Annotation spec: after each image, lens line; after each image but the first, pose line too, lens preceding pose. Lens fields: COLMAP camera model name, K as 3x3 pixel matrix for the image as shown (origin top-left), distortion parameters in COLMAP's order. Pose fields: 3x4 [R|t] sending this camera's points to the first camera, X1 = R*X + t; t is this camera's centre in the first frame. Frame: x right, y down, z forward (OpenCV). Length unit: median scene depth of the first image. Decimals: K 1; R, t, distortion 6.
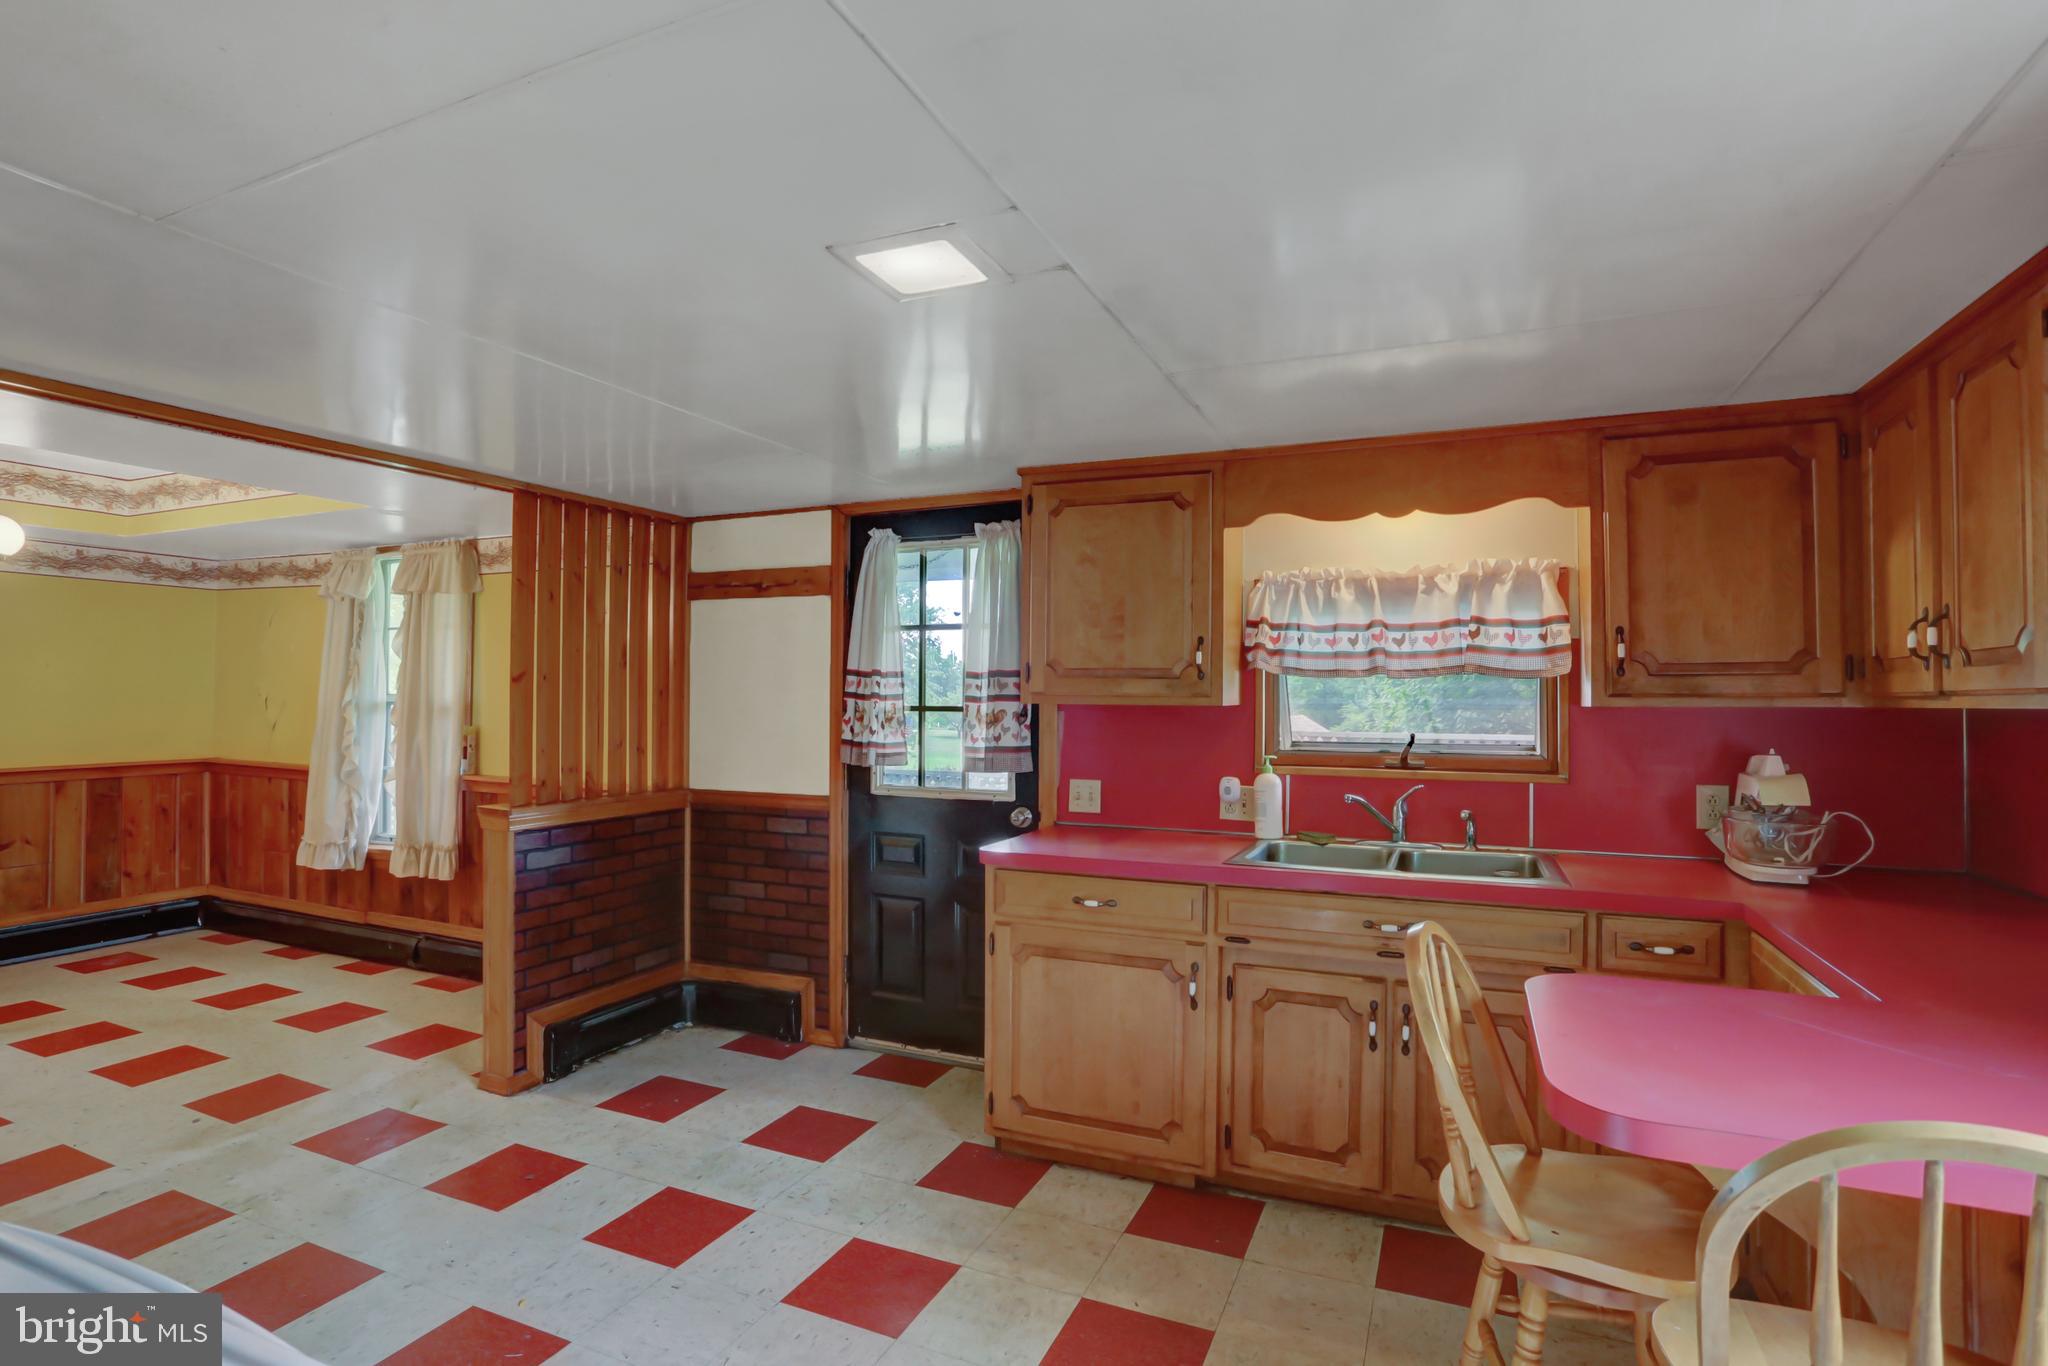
lens RADIAL K [[1004.5, 0, 1017.5], [0, 1004.5, 679.9], [0, 0, 1]] dist [-0.072725, 0.031176]
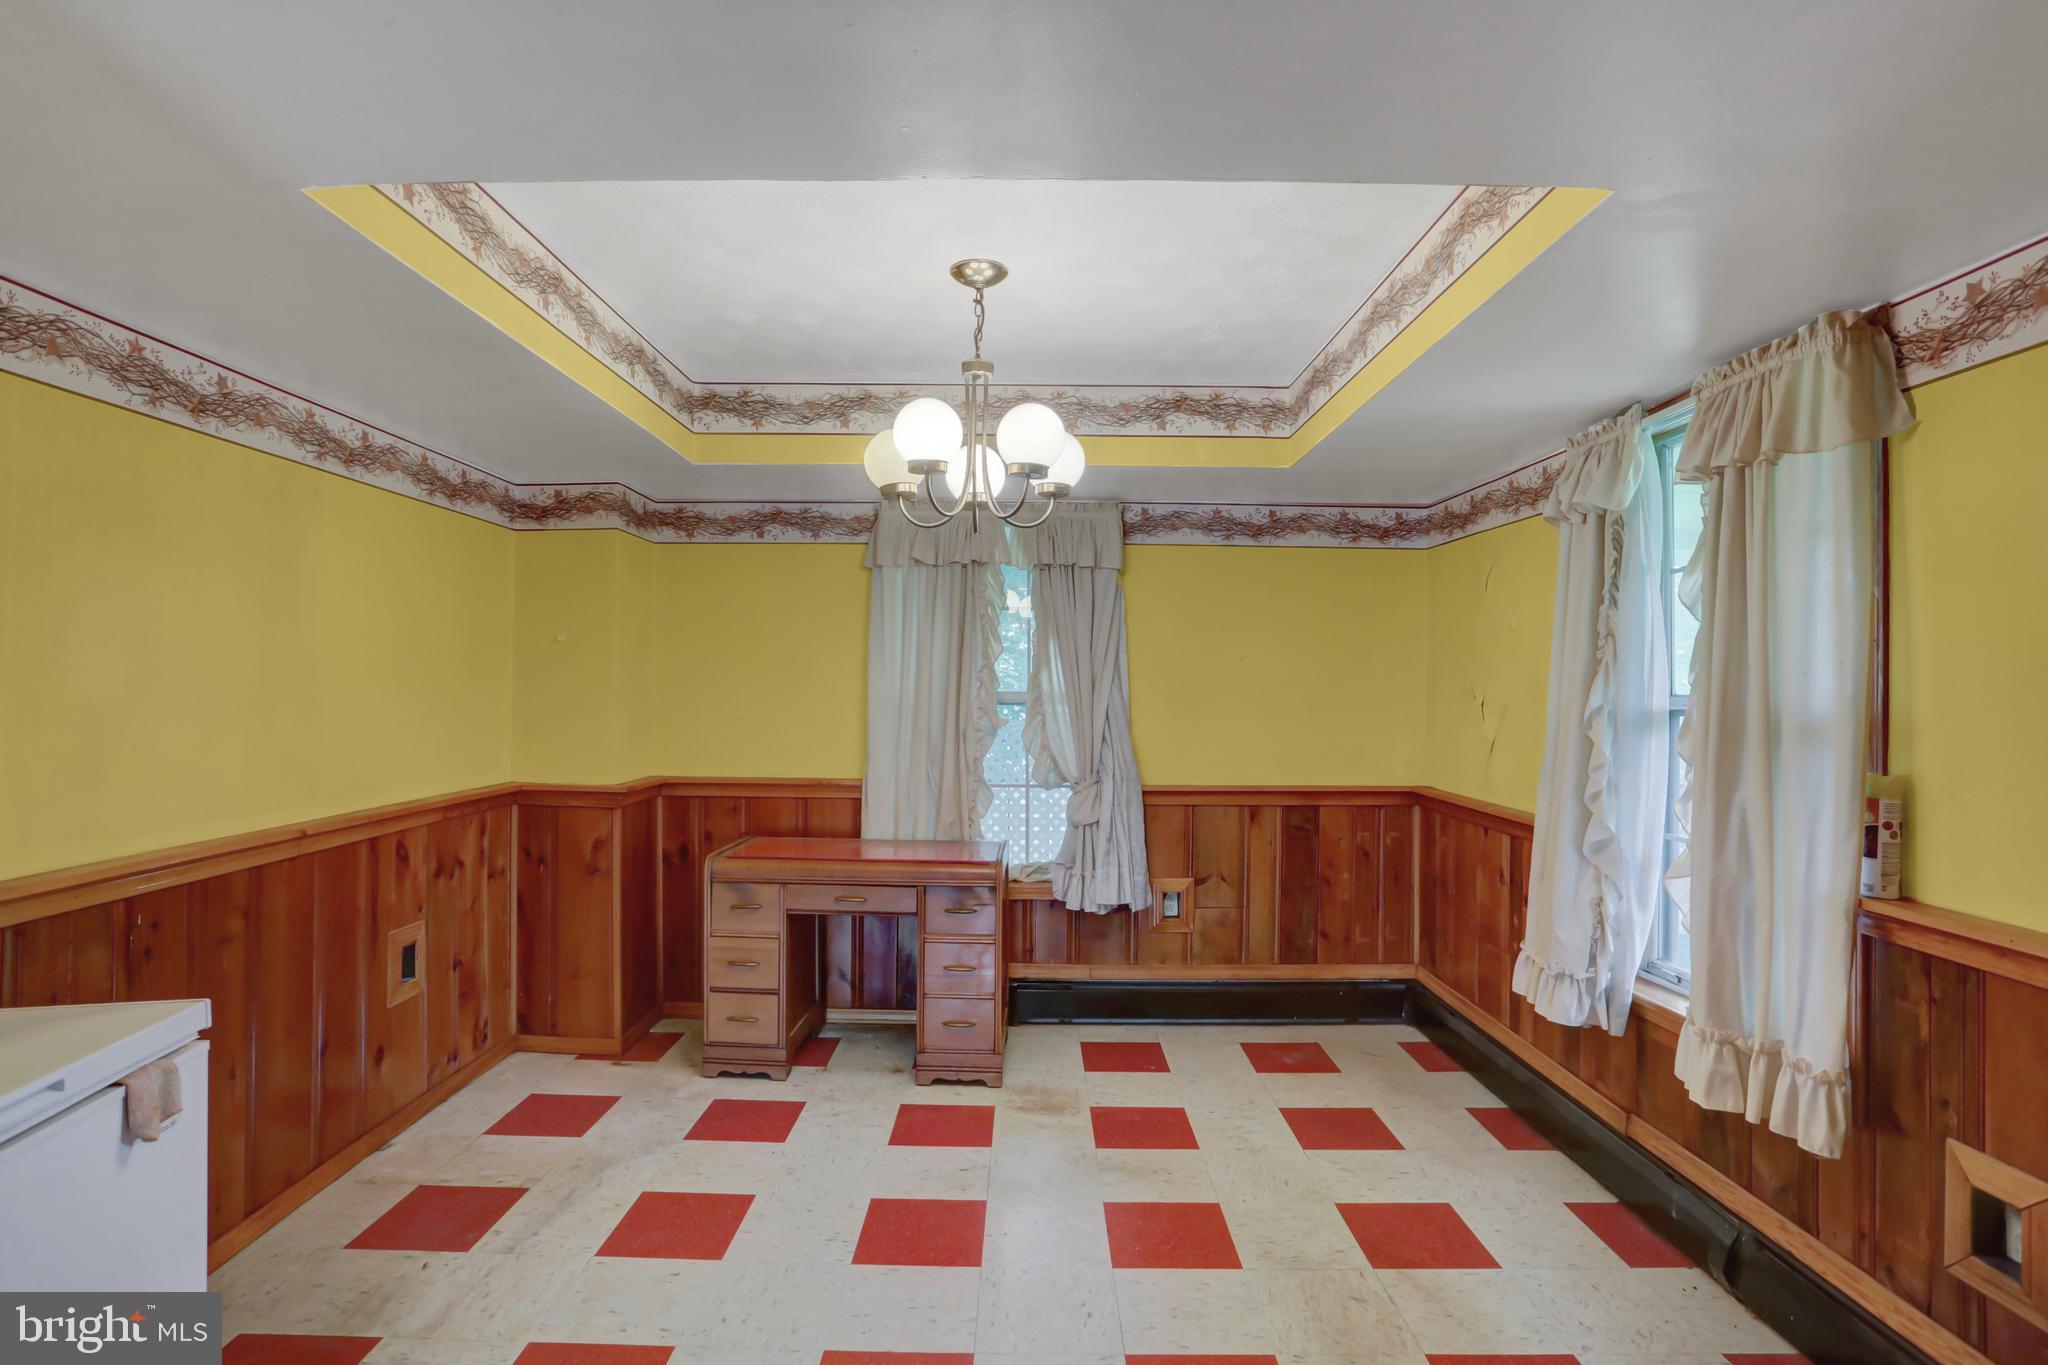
lens RADIAL K [[1004.5, 0, 1021.1], [0, 1004.5, 678.0], [0, 0, 1]] dist [-0.072725, 0.031176]
pose [[0.399548, -0.014172, -0.916603, -0.442727], [0.005662, 0.999900, -0.012992, 0.014387], [0.916695, 0.000001, 0.399588, 0.690156]]
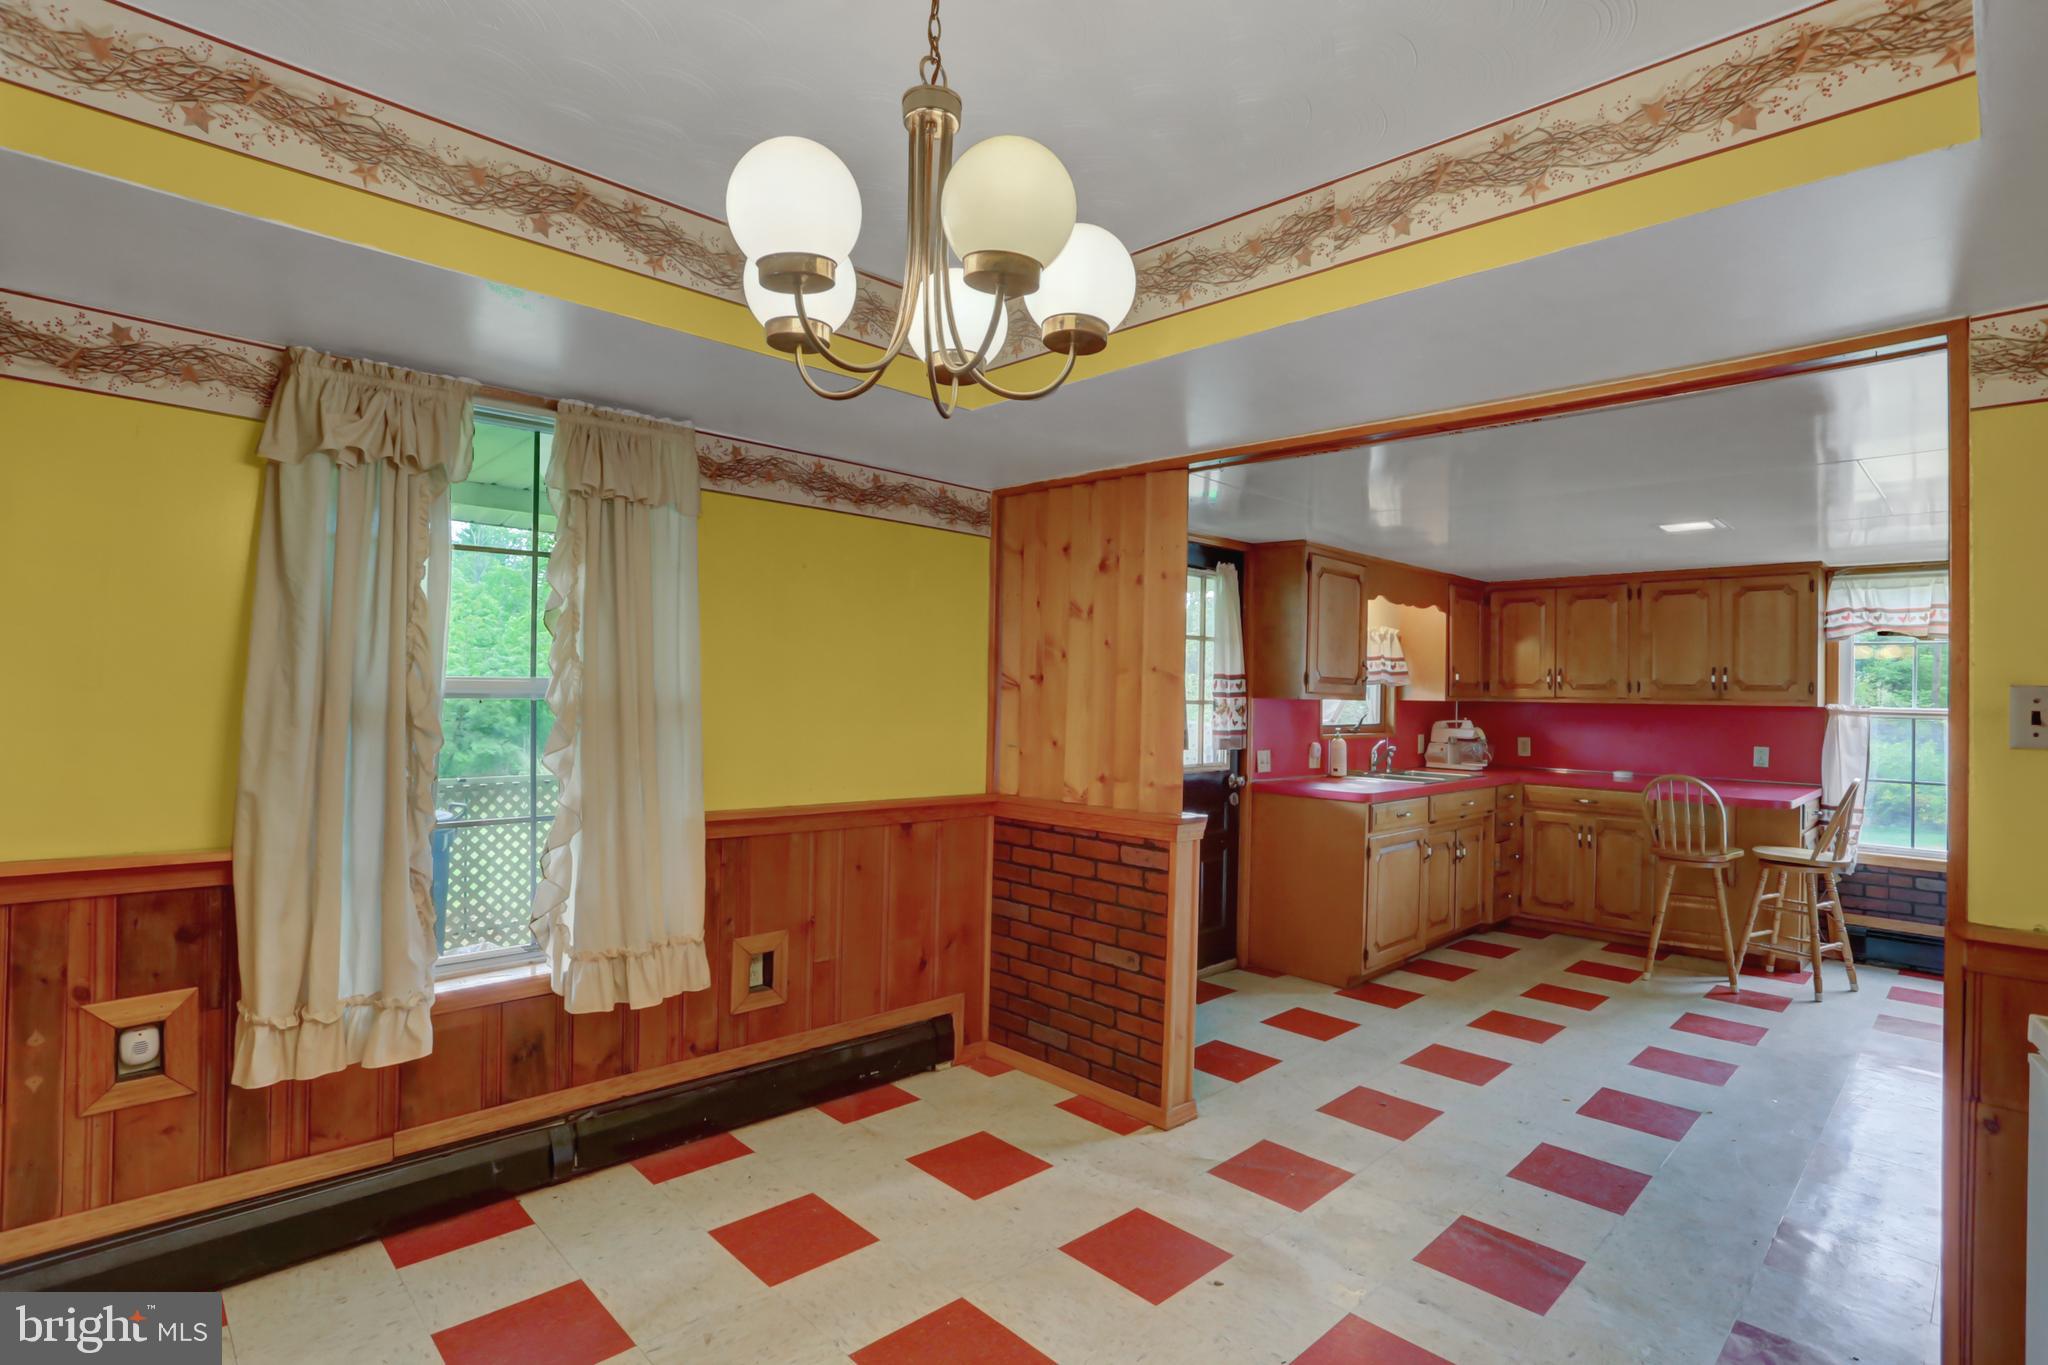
lens RADIAL K [[1004.5, 0, 1014.6], [0, 1004.5, 677.6], [0, 0, 1]] dist [-0.072725, 0.031176]
pose [[0.380349, 0.013251, 0.924748, -1.392396], [-0.033648, 0.999434, -0.000481, 0.005854], [-0.924231, -0.030933, 0.380580, 0.761324]]
